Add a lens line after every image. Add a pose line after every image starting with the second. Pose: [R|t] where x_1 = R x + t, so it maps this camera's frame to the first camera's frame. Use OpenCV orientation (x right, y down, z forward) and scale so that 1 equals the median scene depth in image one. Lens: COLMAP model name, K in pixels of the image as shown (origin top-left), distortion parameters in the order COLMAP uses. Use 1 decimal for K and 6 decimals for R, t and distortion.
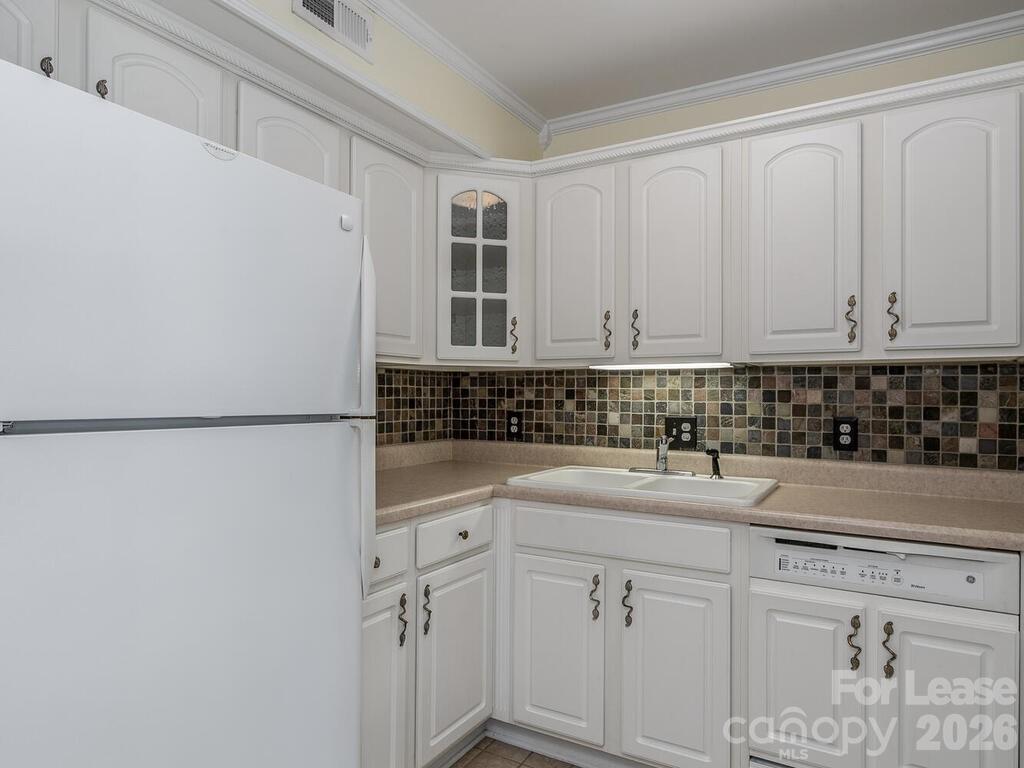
lens RADIAL K [[657.4, 0, 510.2], [0, 657.4, 382.0], [0, 0, 1]] dist [0.007874, -0.002061]
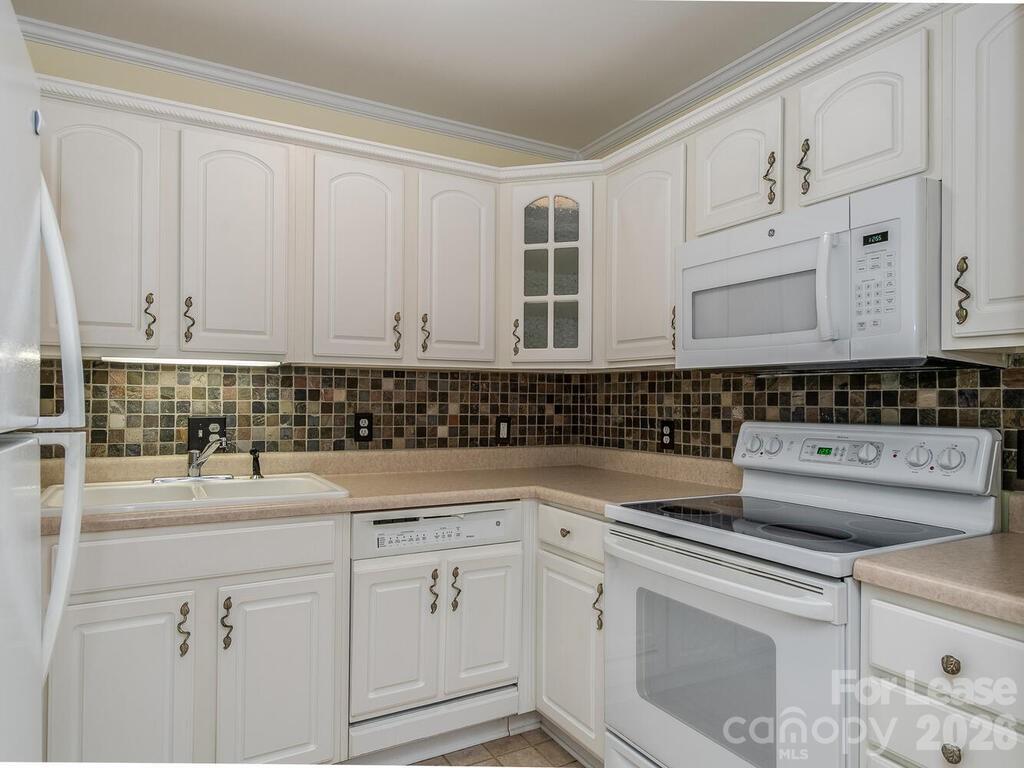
lens RADIAL K [[633.7, 0, 510.2], [0, 633.7, 392.7], [0, 0, 1]] dist [-0.004387, 0.000948]
pose [[0.502774, 0.004390, 0.864407, -0.353196], [-0.021640, 0.999738, 0.007510, 0.003373], [-0.864147, -0.022481, 0.502737, 0.214828]]
